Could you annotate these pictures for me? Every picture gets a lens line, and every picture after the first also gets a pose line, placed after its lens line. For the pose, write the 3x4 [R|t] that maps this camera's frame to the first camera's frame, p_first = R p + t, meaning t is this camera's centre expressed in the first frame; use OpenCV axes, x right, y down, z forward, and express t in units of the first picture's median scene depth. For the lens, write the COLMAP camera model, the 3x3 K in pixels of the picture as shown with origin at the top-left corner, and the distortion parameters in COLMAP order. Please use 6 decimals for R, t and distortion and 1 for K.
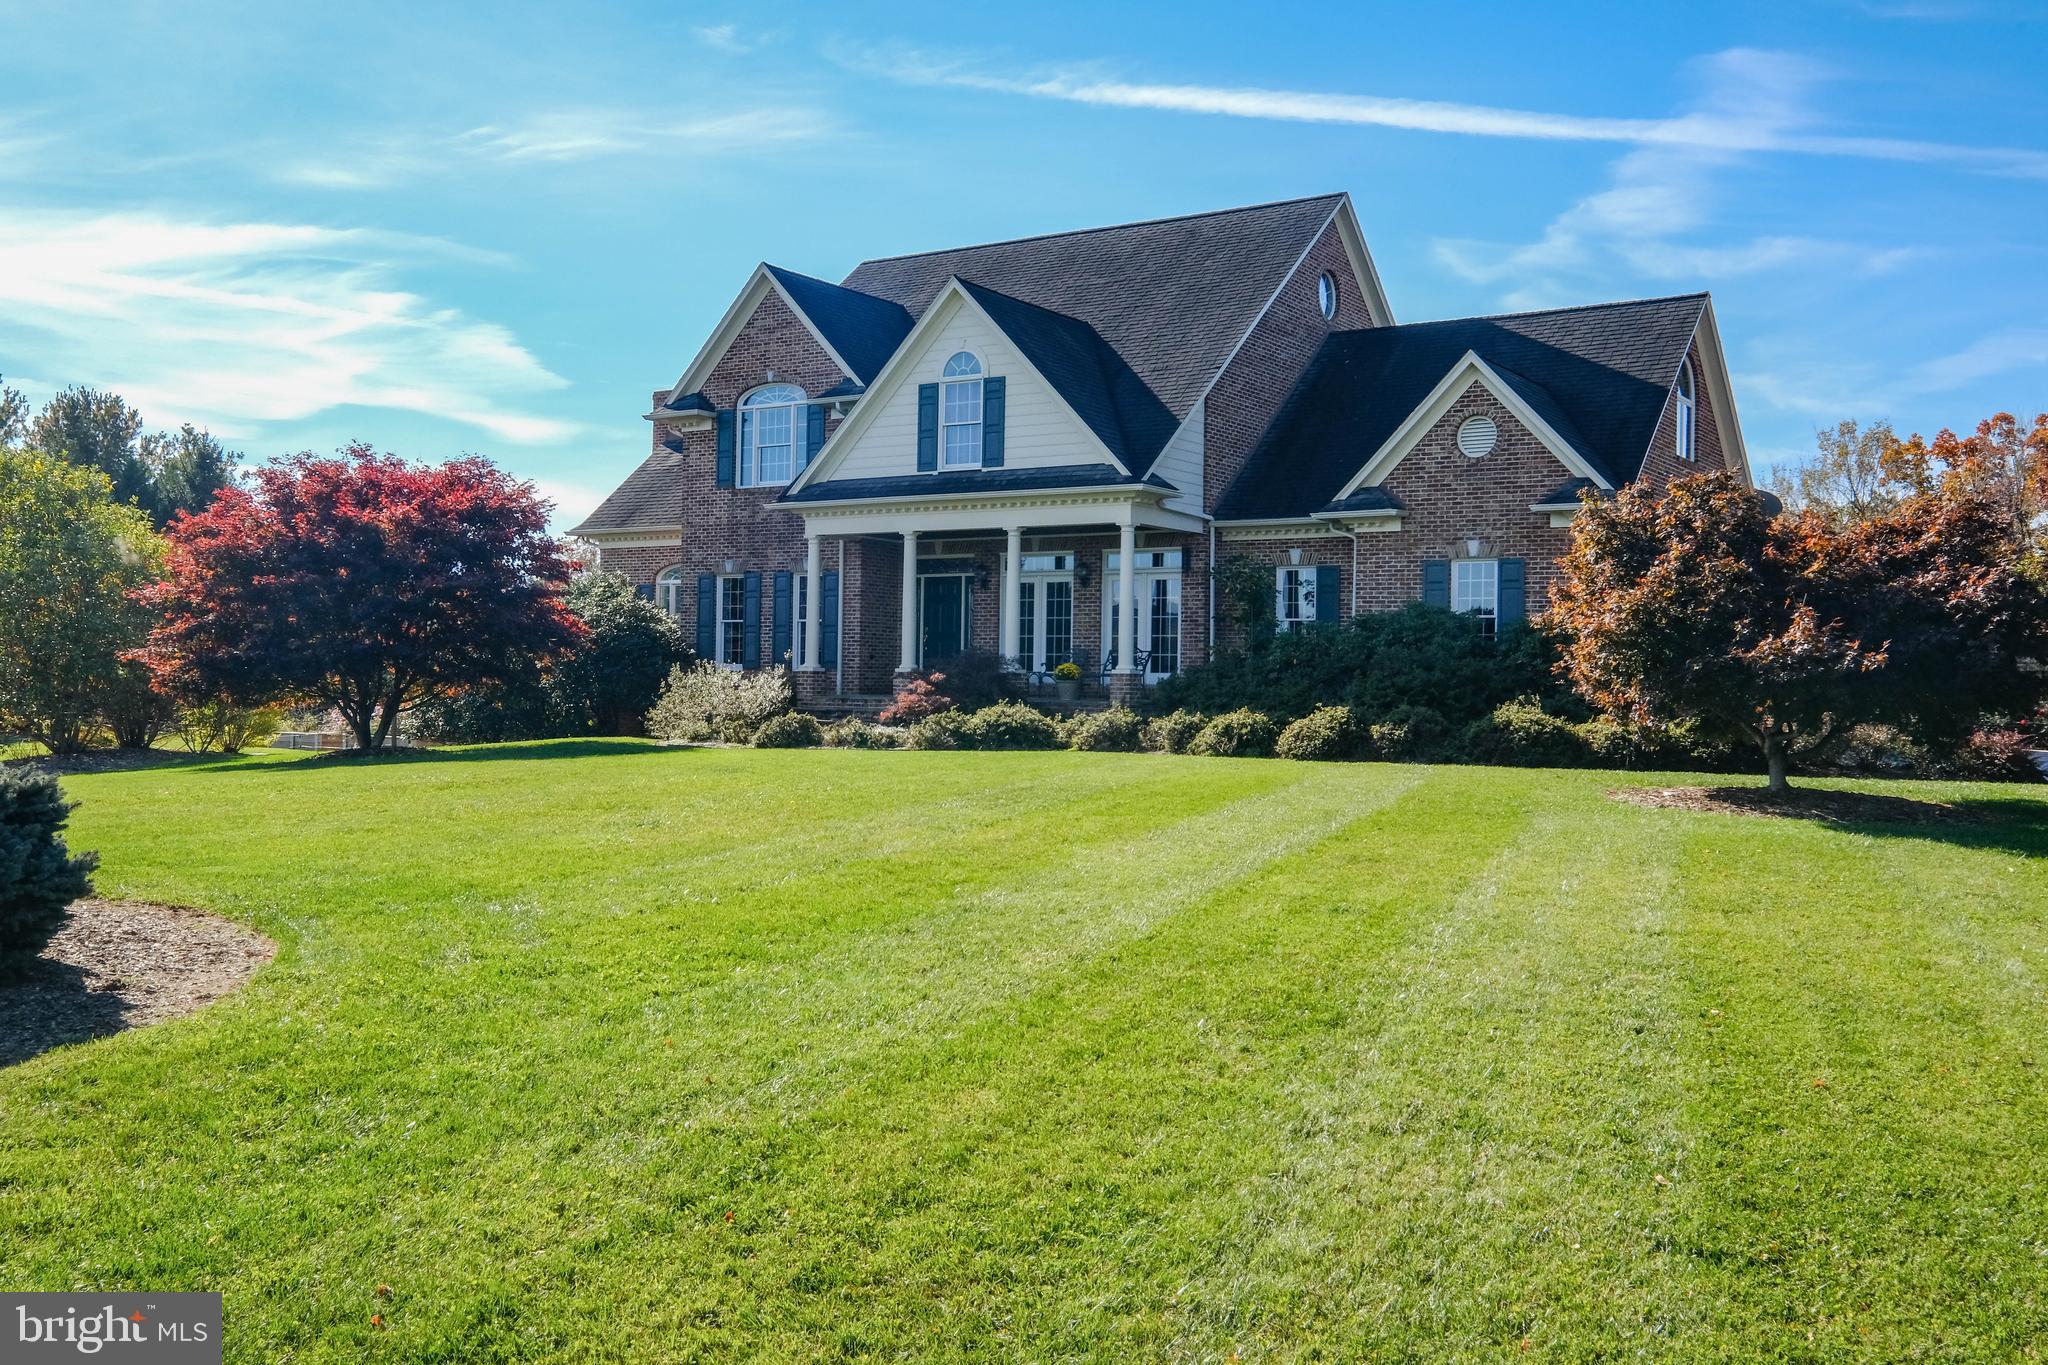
lens RADIAL K [[1810.3, 0, 1024.0], [0, 1810.3, 682.5], [0, 0, 1]] dist [-0.002607, 0.013205]
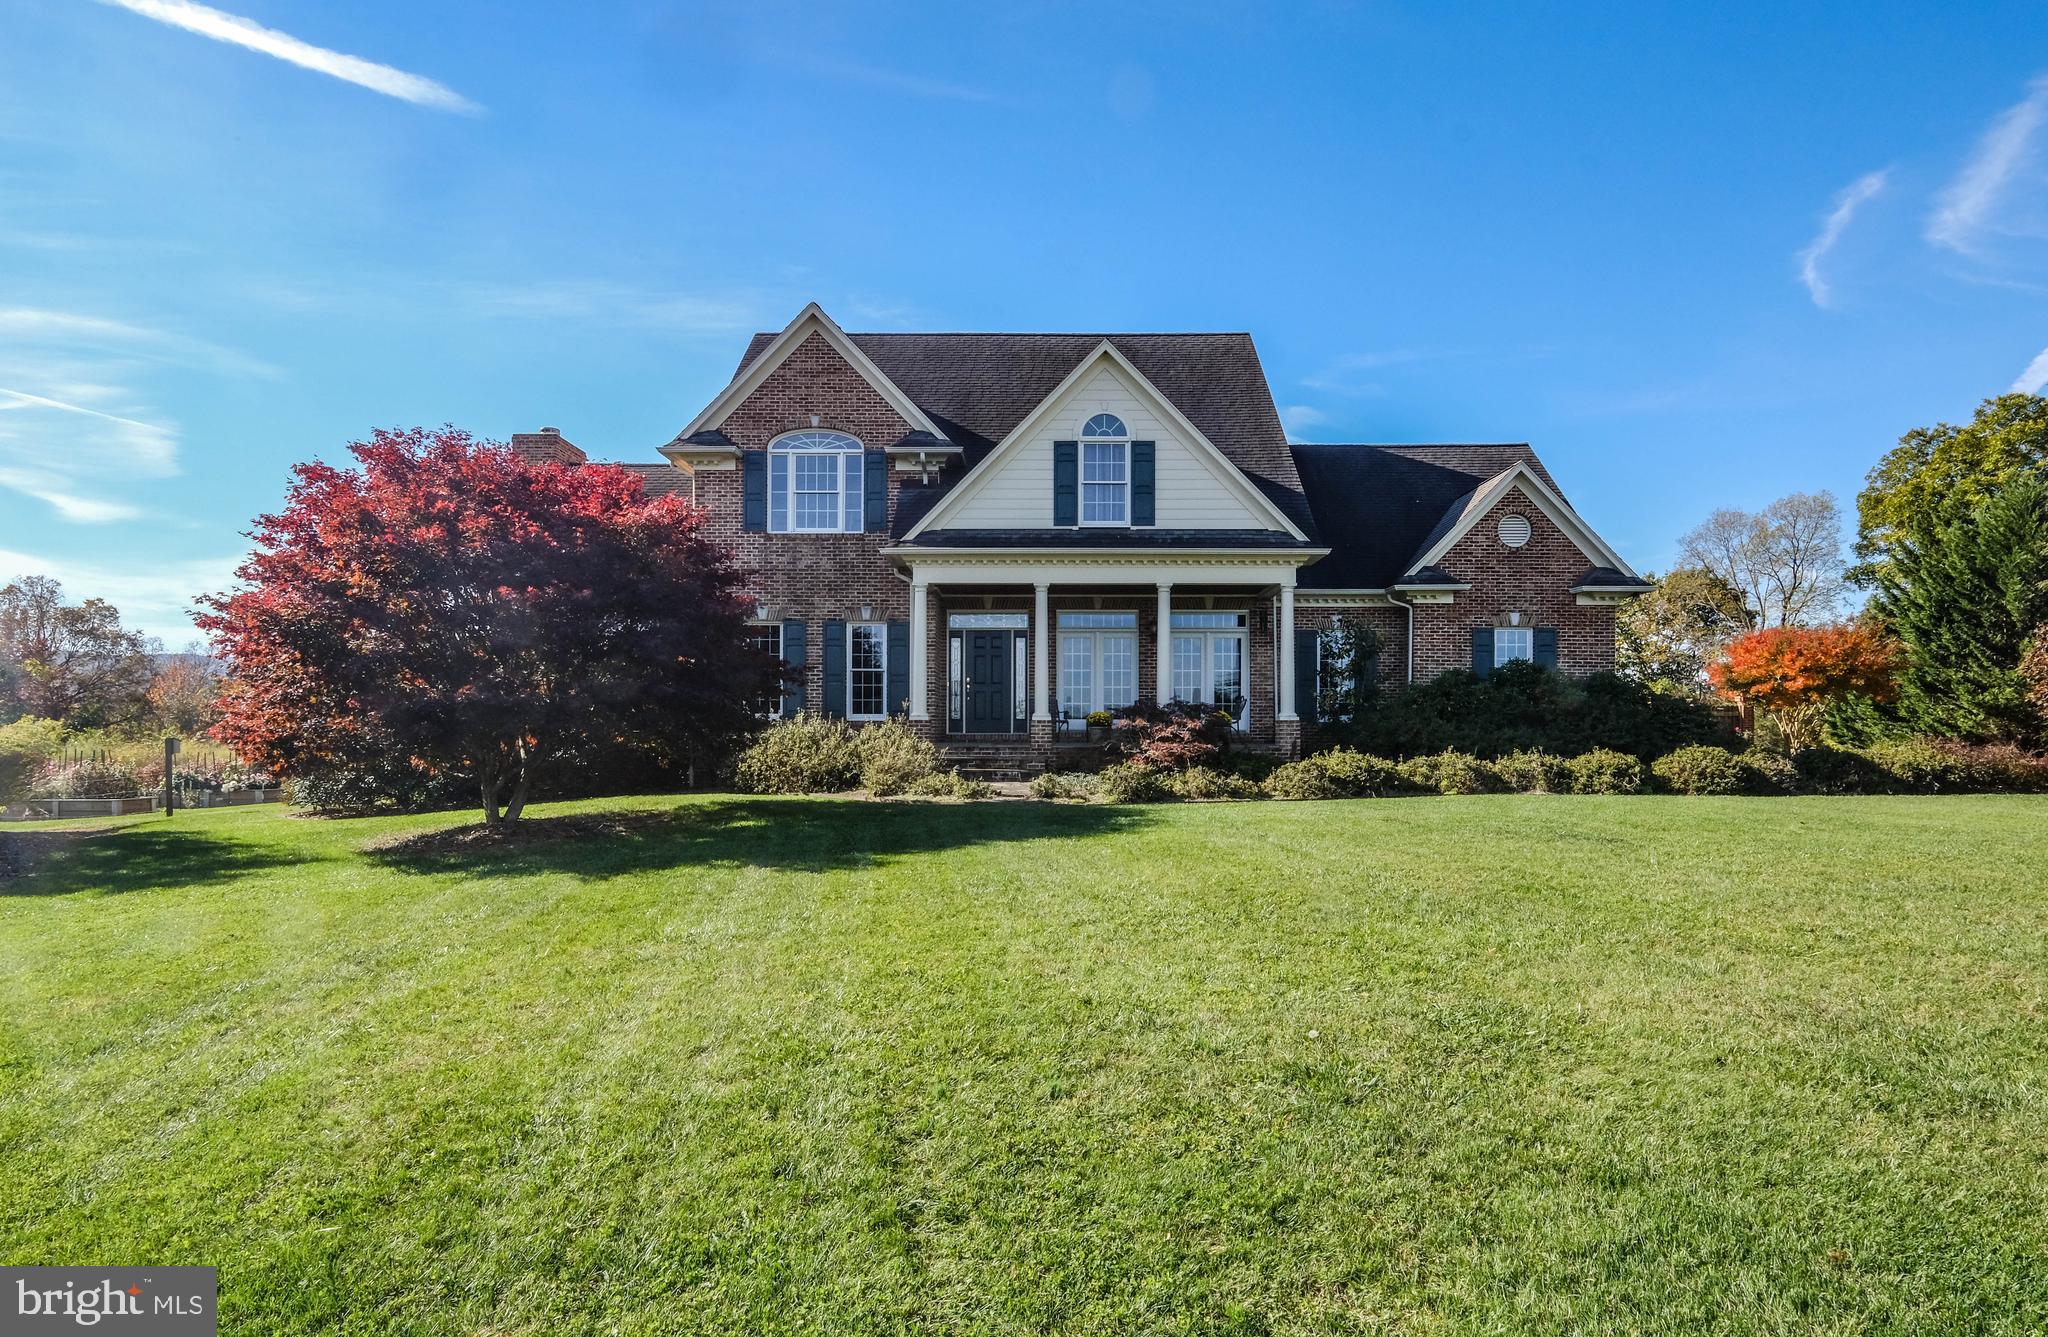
lens RADIAL K [[1158.9, 0, 1019.2], [0, 1158.9, 732.6], [0, 0, 1]] dist [0.002040, 0.000082]
pose [[0.842187, -0.012560, 0.539039, -0.442533], [0.009420, 0.999919, 0.008580, -0.004825], [-0.539103, -0.002148, 0.842237, 0.466456]]
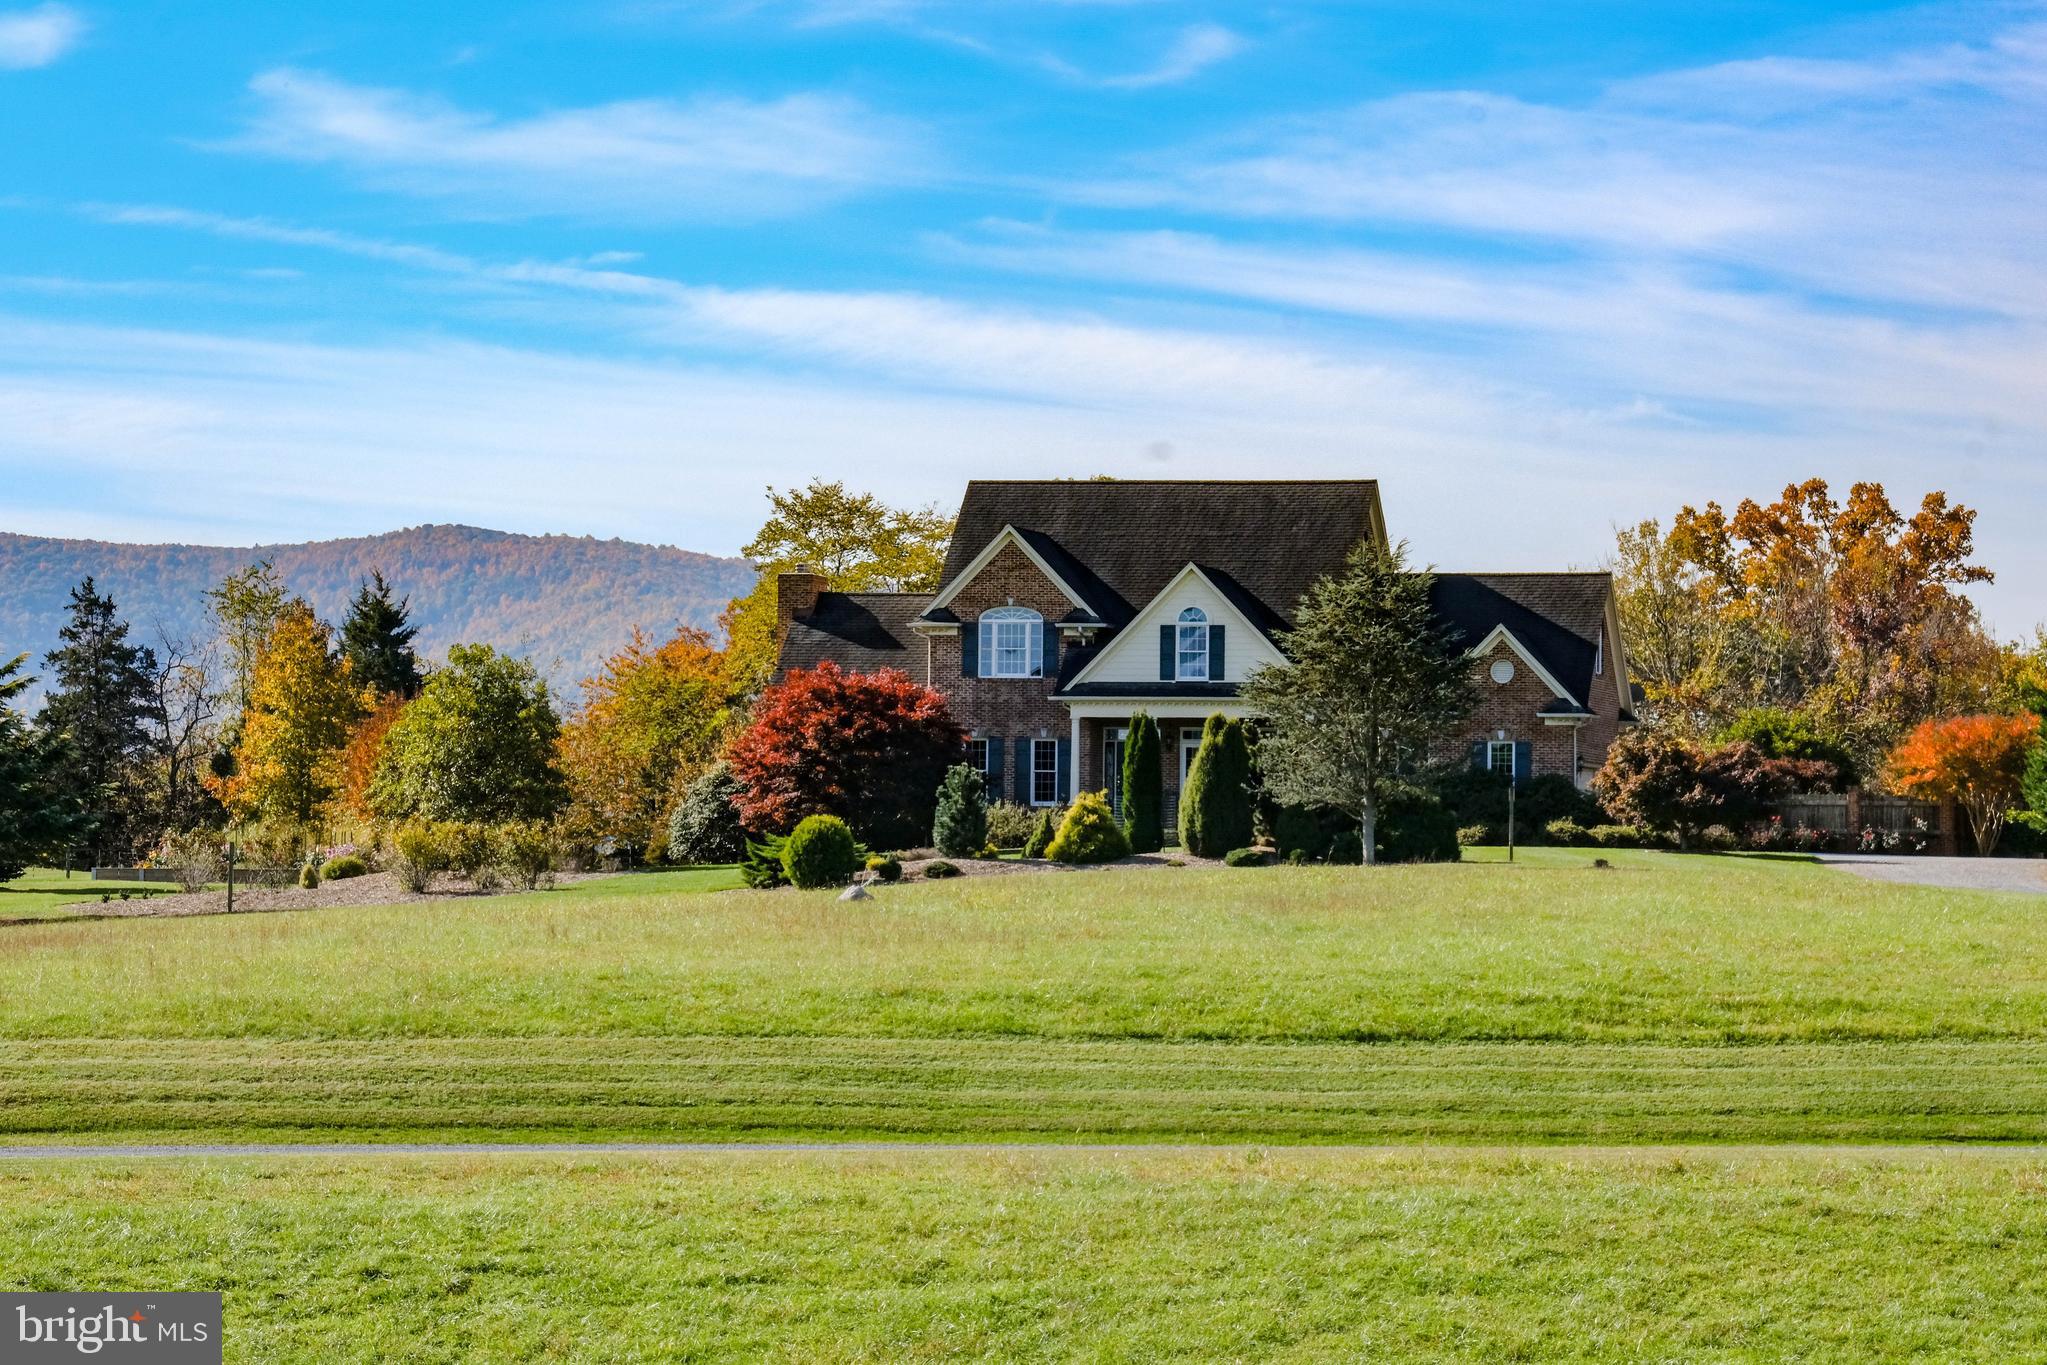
lens RADIAL K [[7035.7, 0, 1023.5], [0, 7035.7, 682.5], [0, 0, 1]] dist [0.166431, 2.422358]
pose [[0.934251, 0.002532, 0.356606, -2.427962], [0.005521, 0.999752, -0.021562, 0.018538], [-0.356572, 0.022113, 0.934006, -4.833441]]
